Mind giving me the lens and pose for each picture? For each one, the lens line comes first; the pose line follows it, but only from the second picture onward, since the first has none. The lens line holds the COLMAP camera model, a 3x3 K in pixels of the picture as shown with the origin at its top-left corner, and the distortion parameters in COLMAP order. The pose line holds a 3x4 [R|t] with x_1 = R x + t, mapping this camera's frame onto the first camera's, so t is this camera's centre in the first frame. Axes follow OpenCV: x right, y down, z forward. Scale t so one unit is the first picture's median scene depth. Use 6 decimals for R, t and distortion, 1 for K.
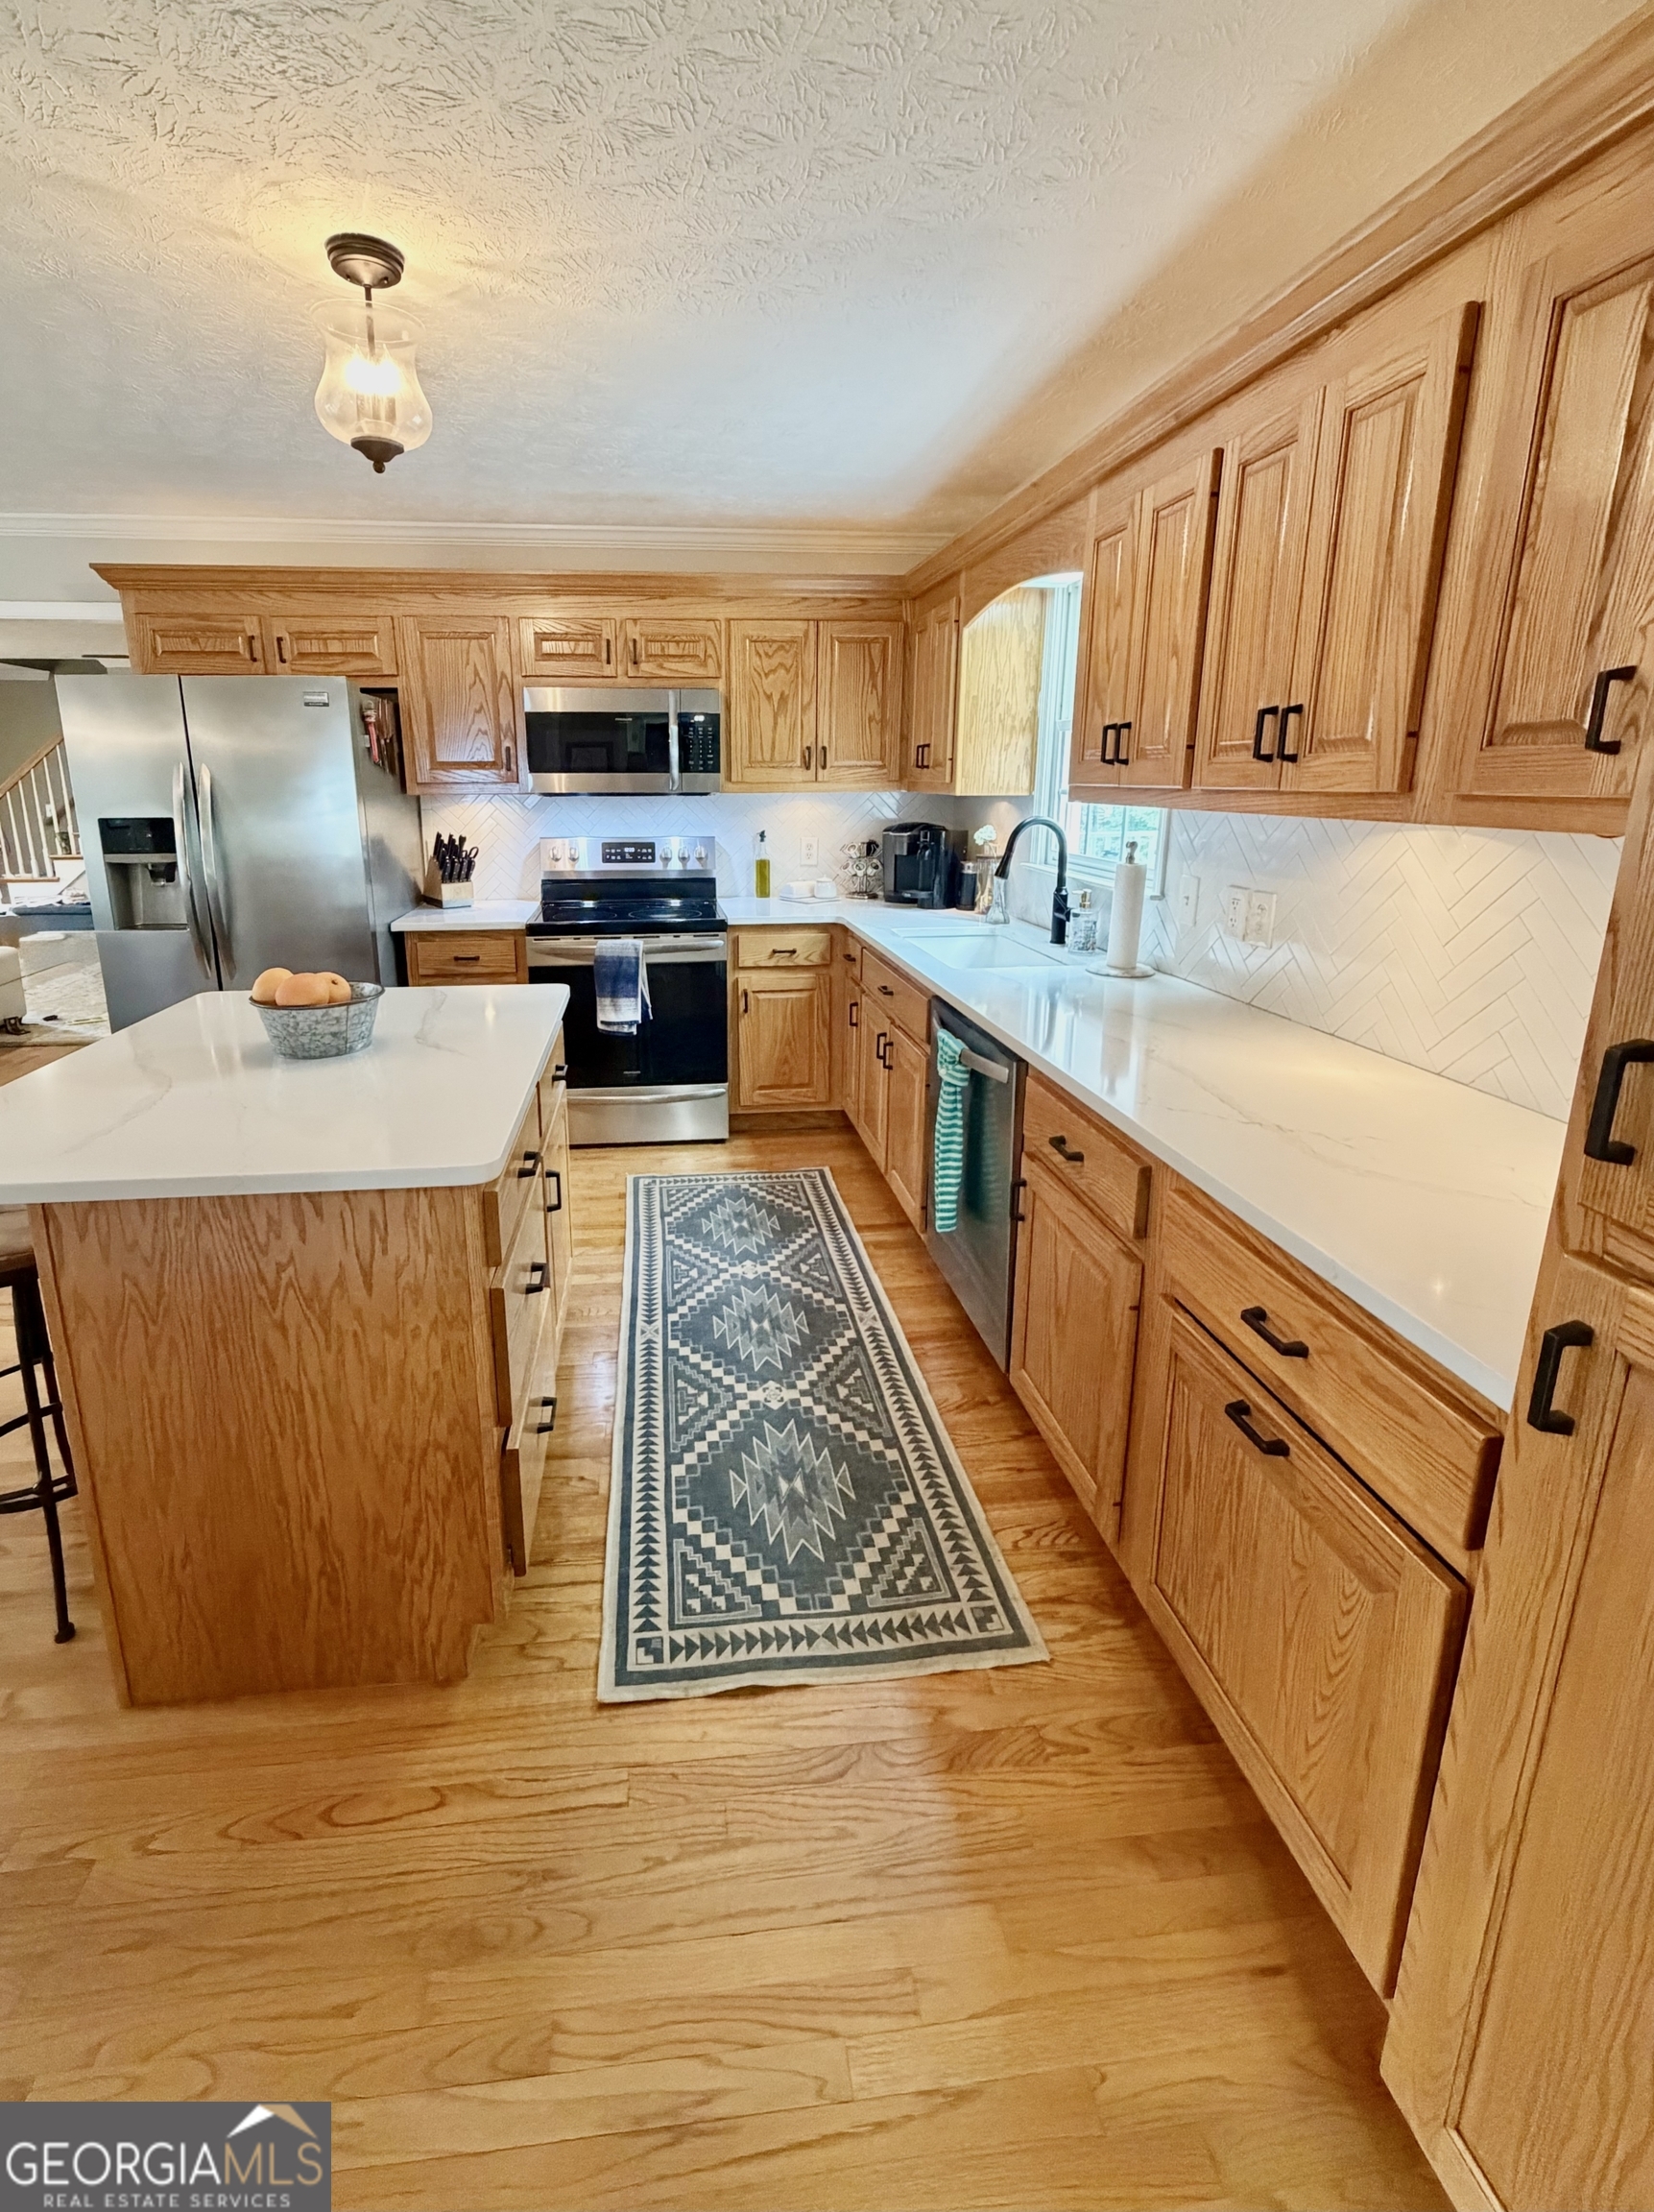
lens RADIAL K [[941.2, 0, 742.3], [0, 941.2, 1041.6], [0, 0, 1]] dist [-0.000207, 0.000009]
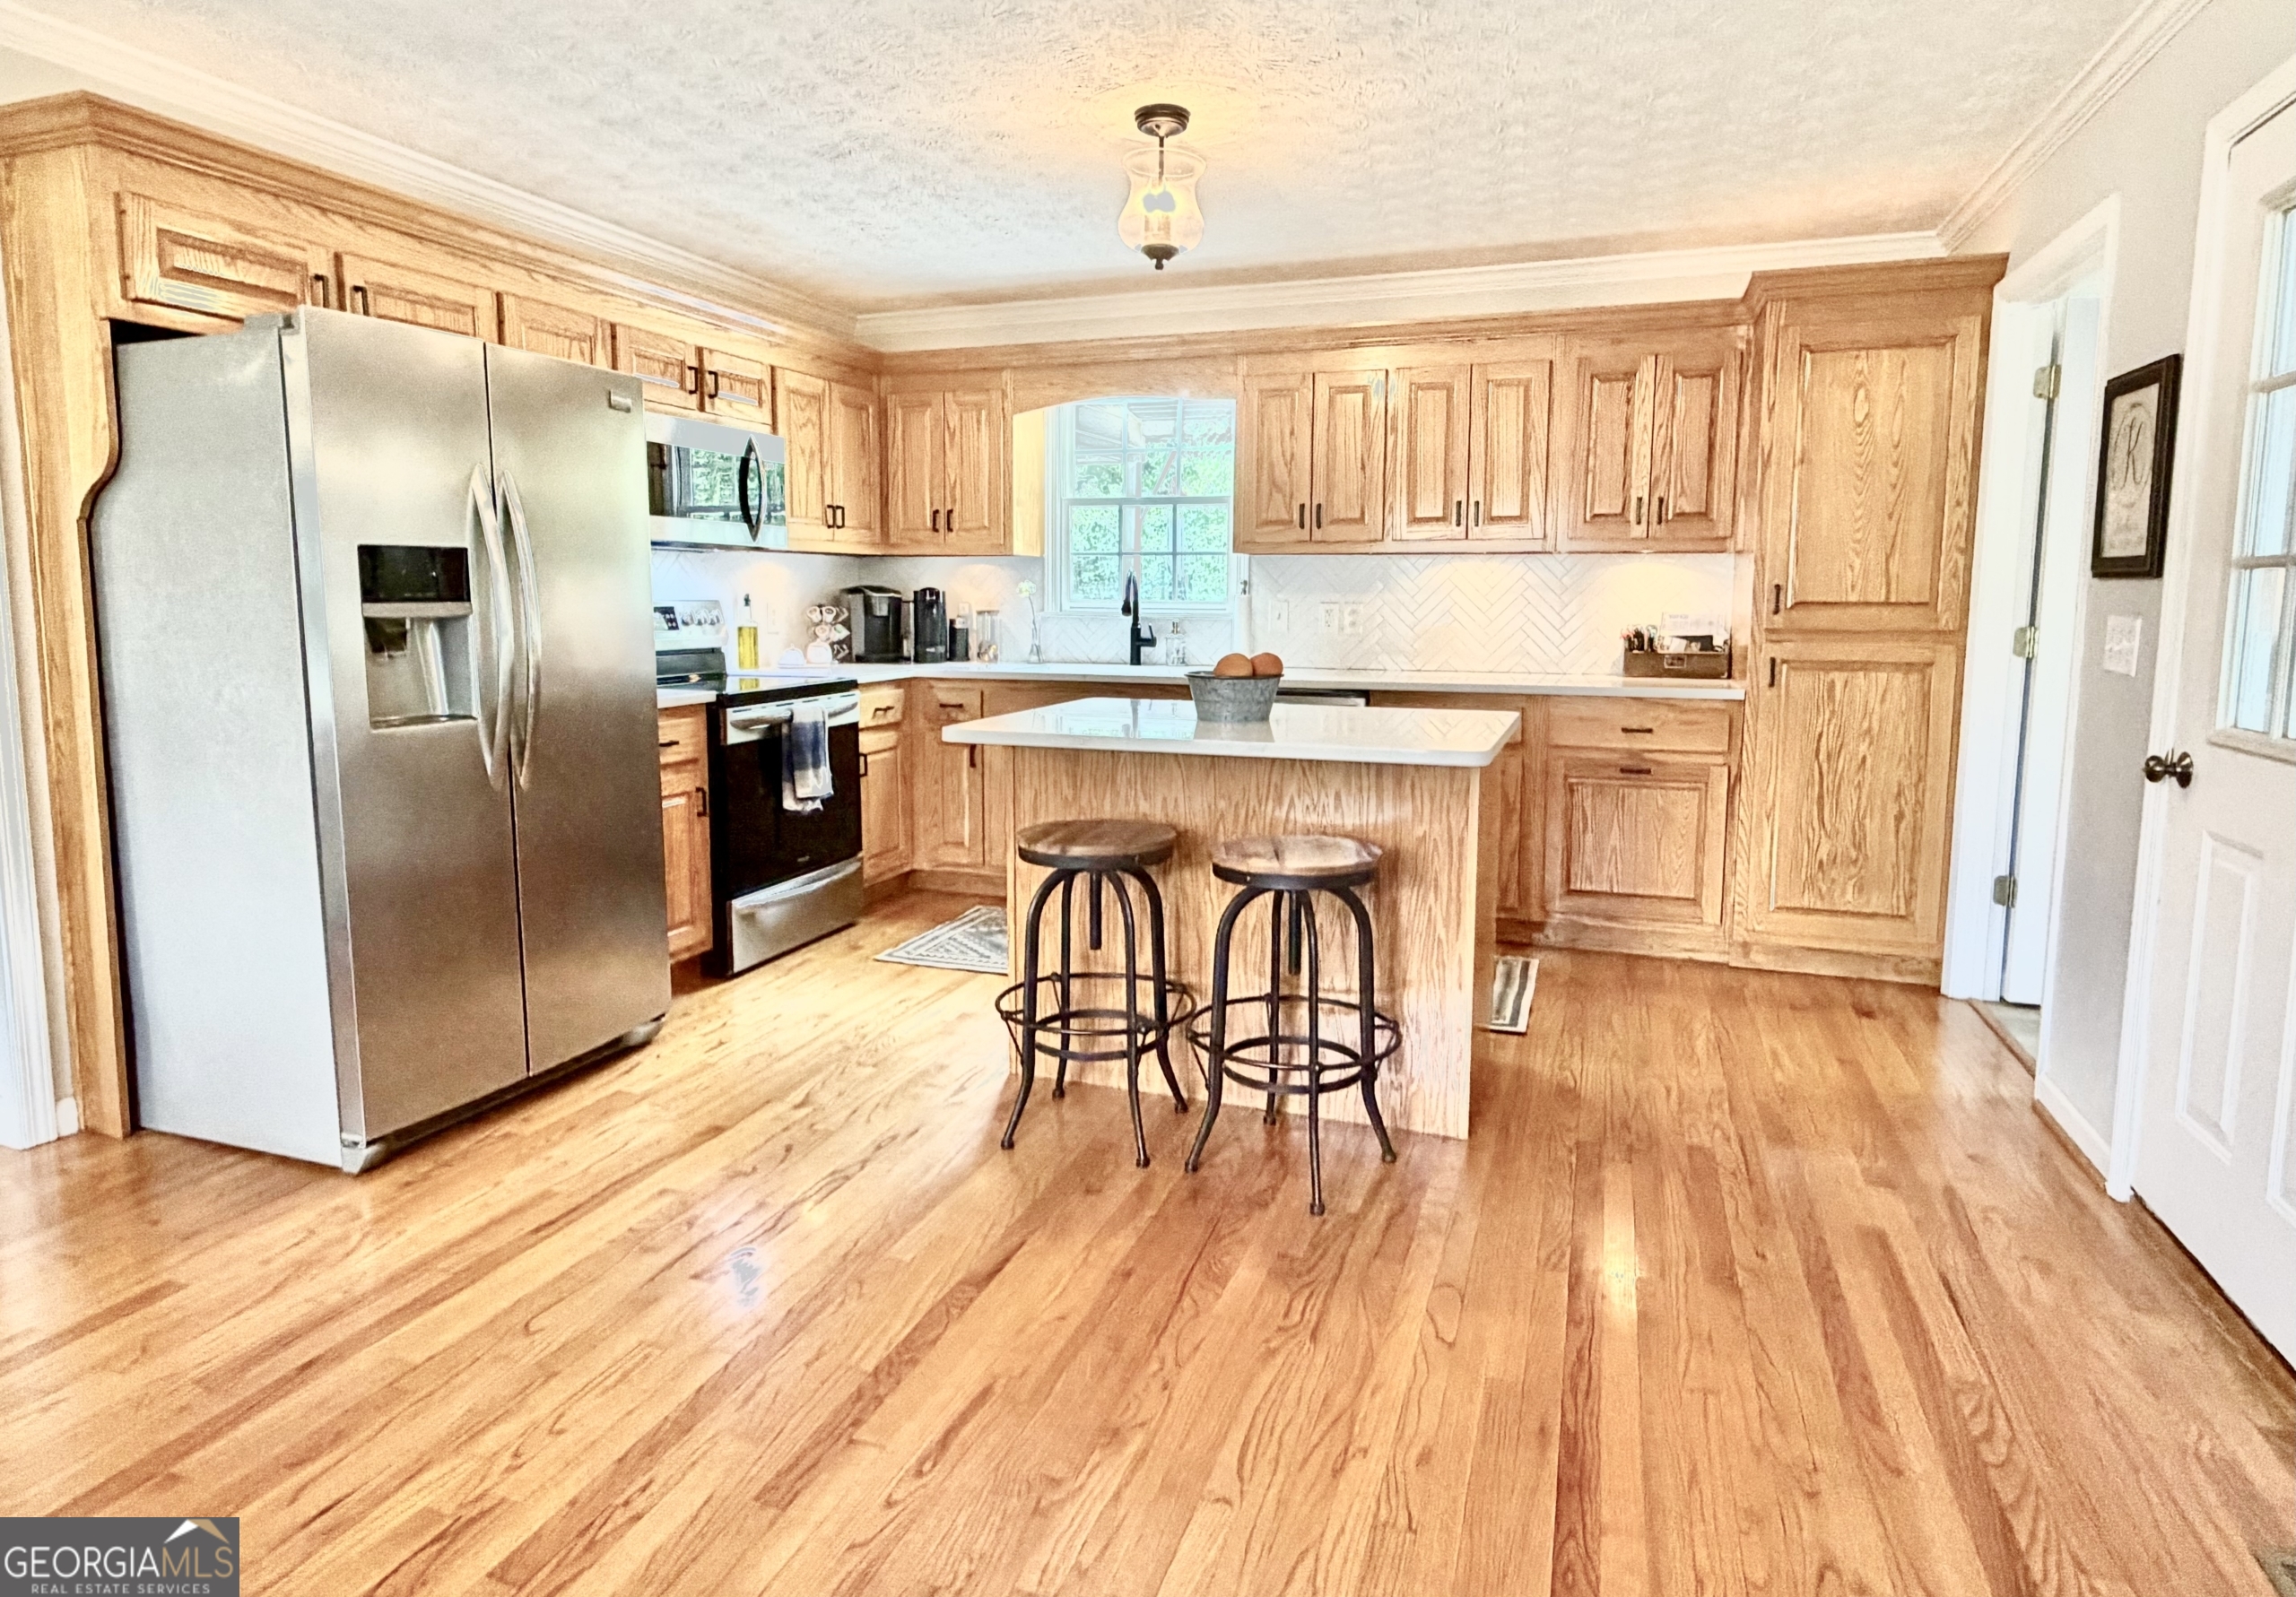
lens RADIAL K [[1290.9, 0, 1149.6], [0, 1290.9, 793.0], [0, 0, 1]] dist [-0.000028, 0.000098]
pose [[0.423477, -0.132589, 0.896151, -1.101721], [0.233679, 0.971742, 0.033347, 0.008629], [-0.875249, 0.195290, 0.442494, 0.195032]]
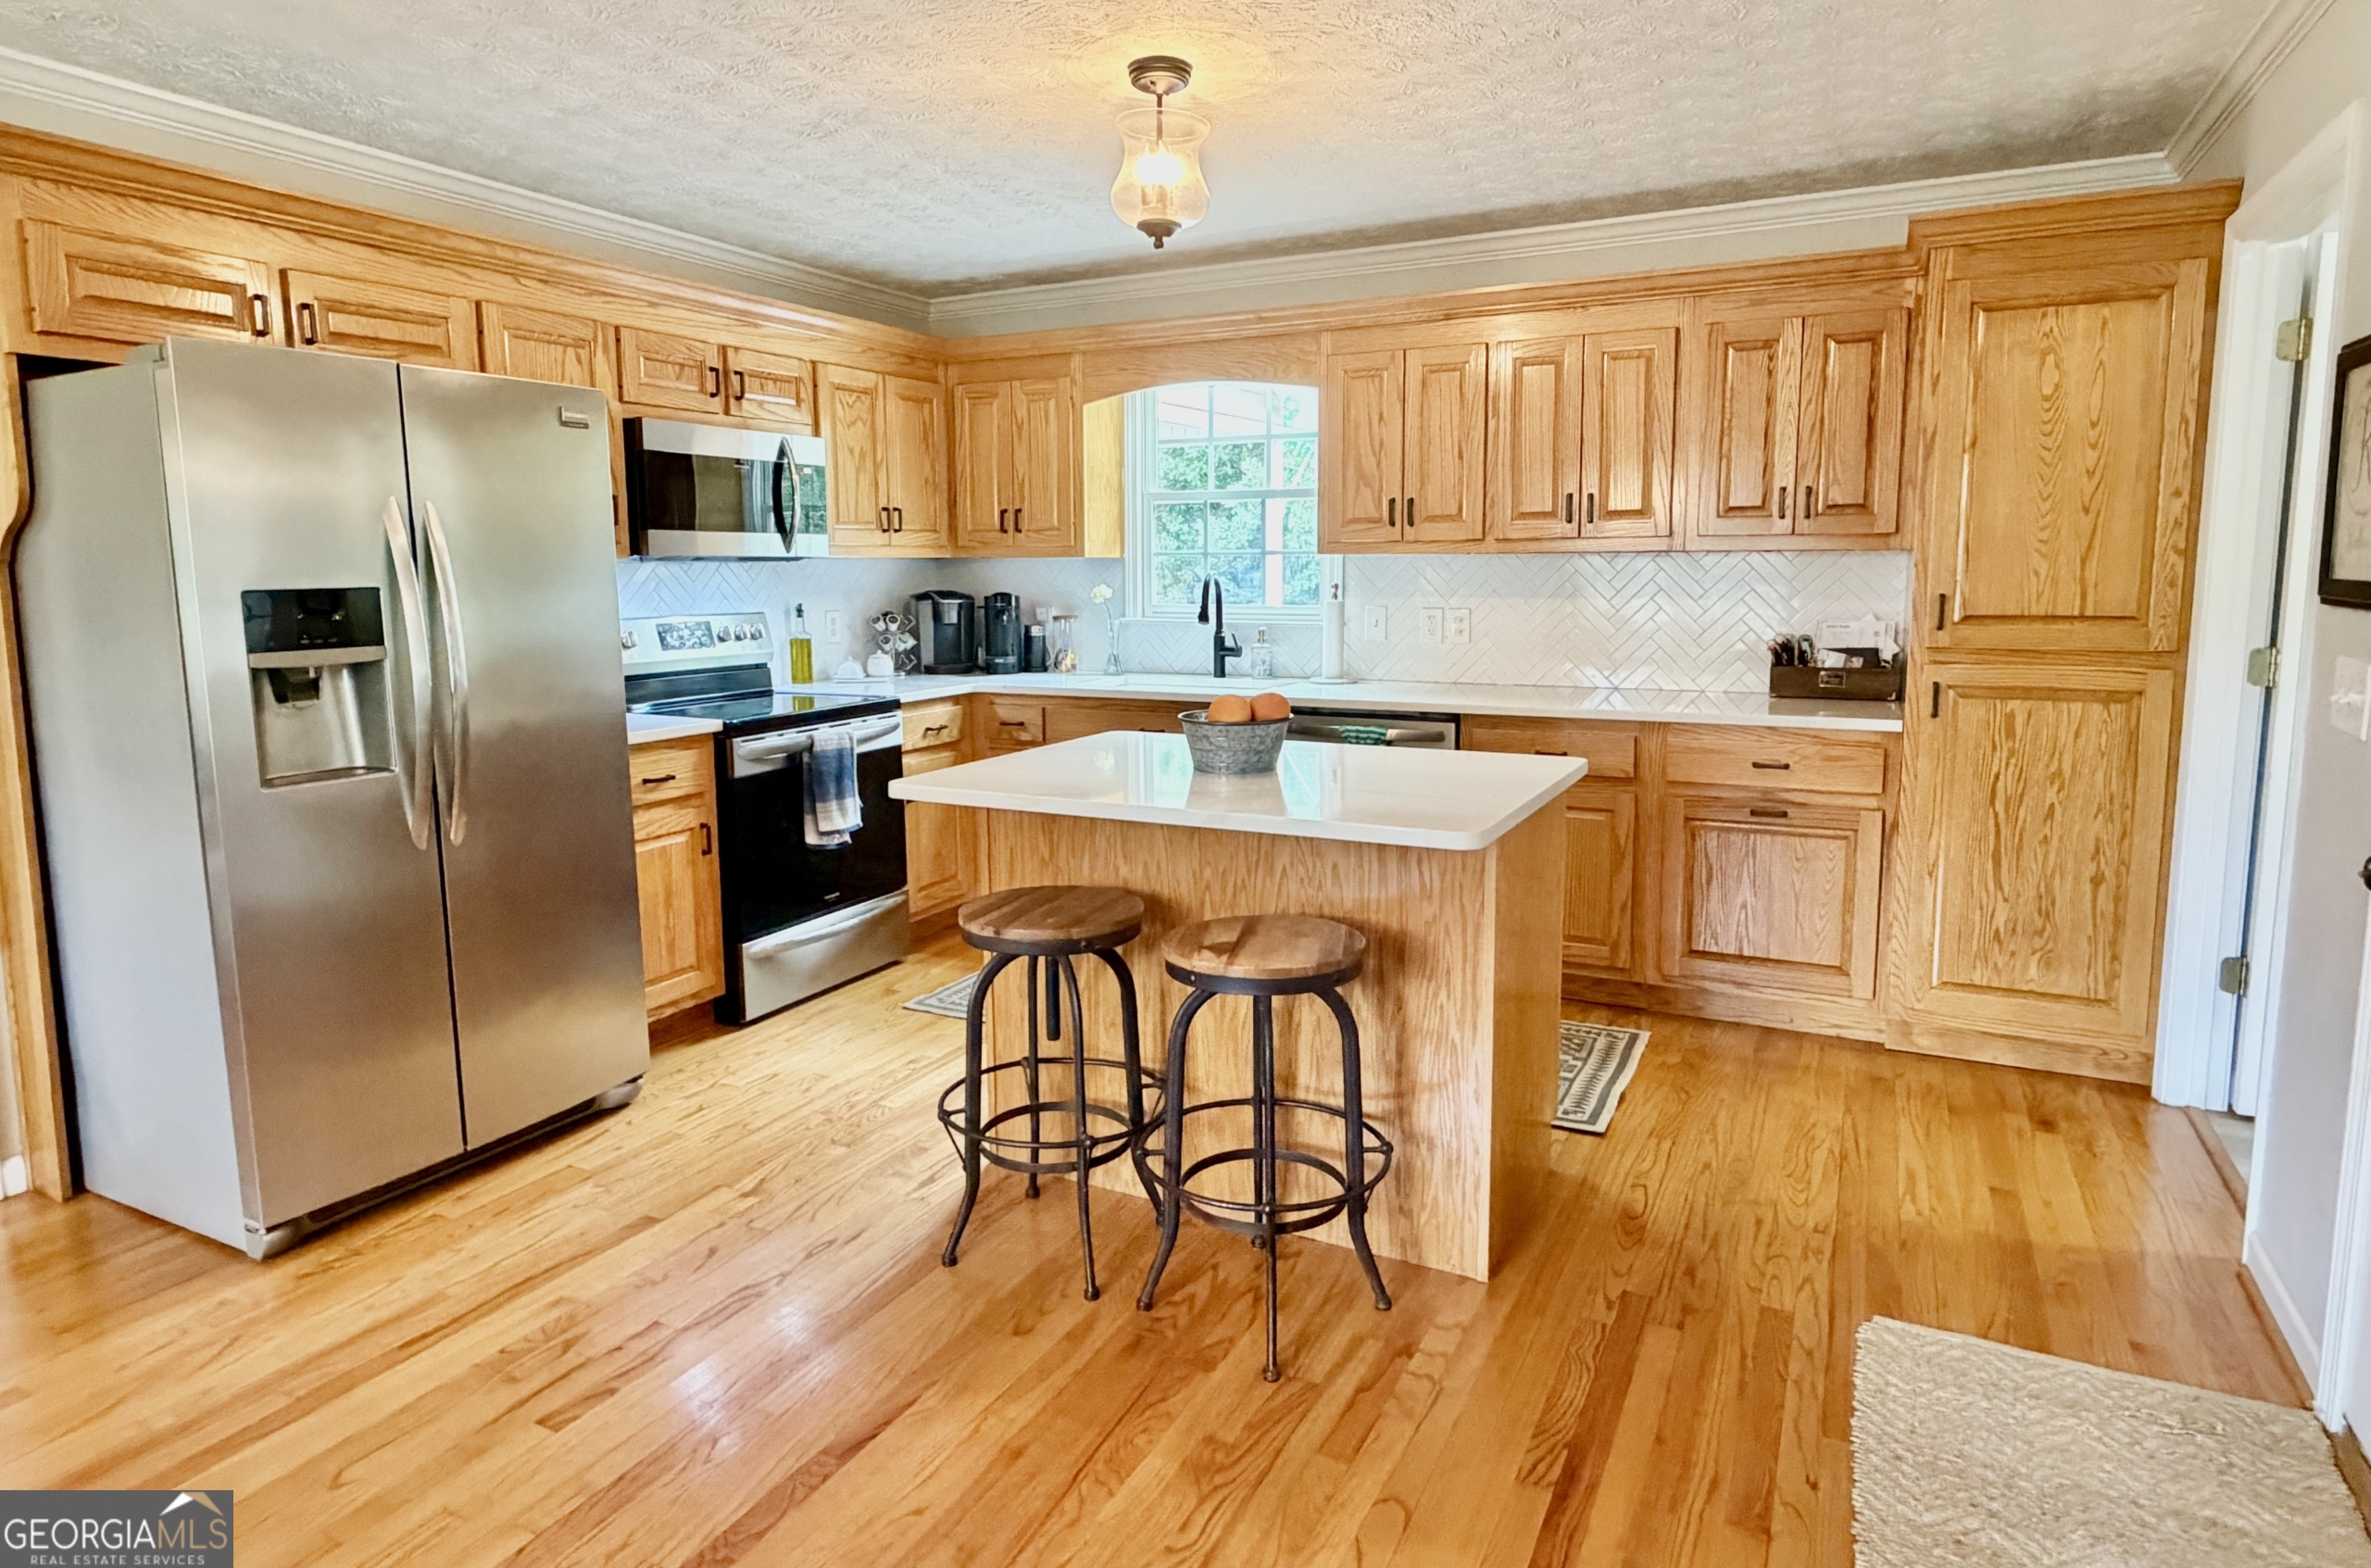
lens RADIAL K [[1343.8, 0, 1185.5], [0, 1343.8, 784.0], [0, 0, 1]] dist [0.001568, -0.001383]
pose [[0.537696, -0.136256, 0.832056, -0.950360], [0.228034, 0.973578, 0.012069, -0.005659], [-0.811716, 0.183248, 0.554560, 0.108619]]
